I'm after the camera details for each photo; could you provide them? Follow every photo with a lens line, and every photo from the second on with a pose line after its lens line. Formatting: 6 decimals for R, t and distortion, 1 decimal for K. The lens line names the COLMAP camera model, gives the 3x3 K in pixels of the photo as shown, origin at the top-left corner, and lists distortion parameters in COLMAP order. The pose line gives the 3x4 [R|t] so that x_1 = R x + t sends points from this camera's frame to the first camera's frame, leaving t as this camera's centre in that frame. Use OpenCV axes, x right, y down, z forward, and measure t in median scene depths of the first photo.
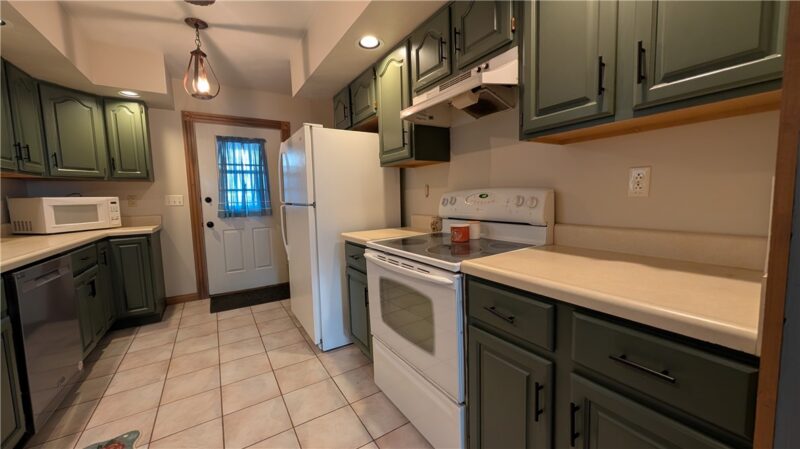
lens RADIAL K [[300.3, 0, 403.5], [0, 300.3, 223.3], [0, 0, 1]] dist [0.001037, -0.000071]
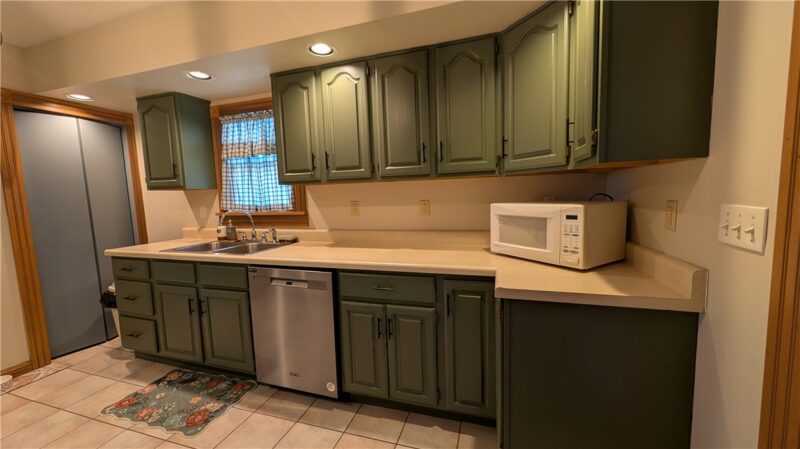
lens RADIAL K [[300.3, 0, 404.5], [0, 300.3, 221.6], [0, 0, 1]] dist [0.001037, -0.000071]
pose [[-0.763500, 0.101946, -0.637711, -0.612176], [-0.013626, 0.984699, 0.173730, -0.184596], [0.645664, 0.141333, -0.750428, 1.569290]]
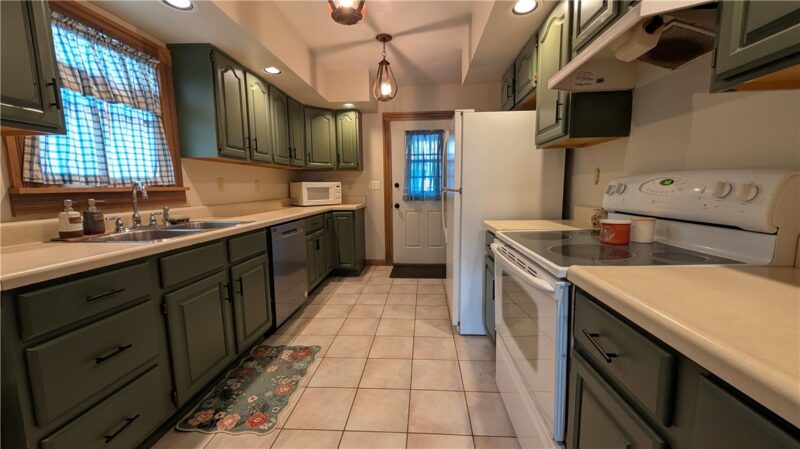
lens RADIAL K [[300.3, 0, 404.8], [0, 300.3, 223.5], [0, 0, 1]] dist [0.001037, -0.000071]
pose [[0.805970, 0.085515, -0.585746, 0.157387], [-0.060669, 0.996233, 0.061964, -0.002477], [0.588839, -0.014404, 0.808122, 0.067606]]
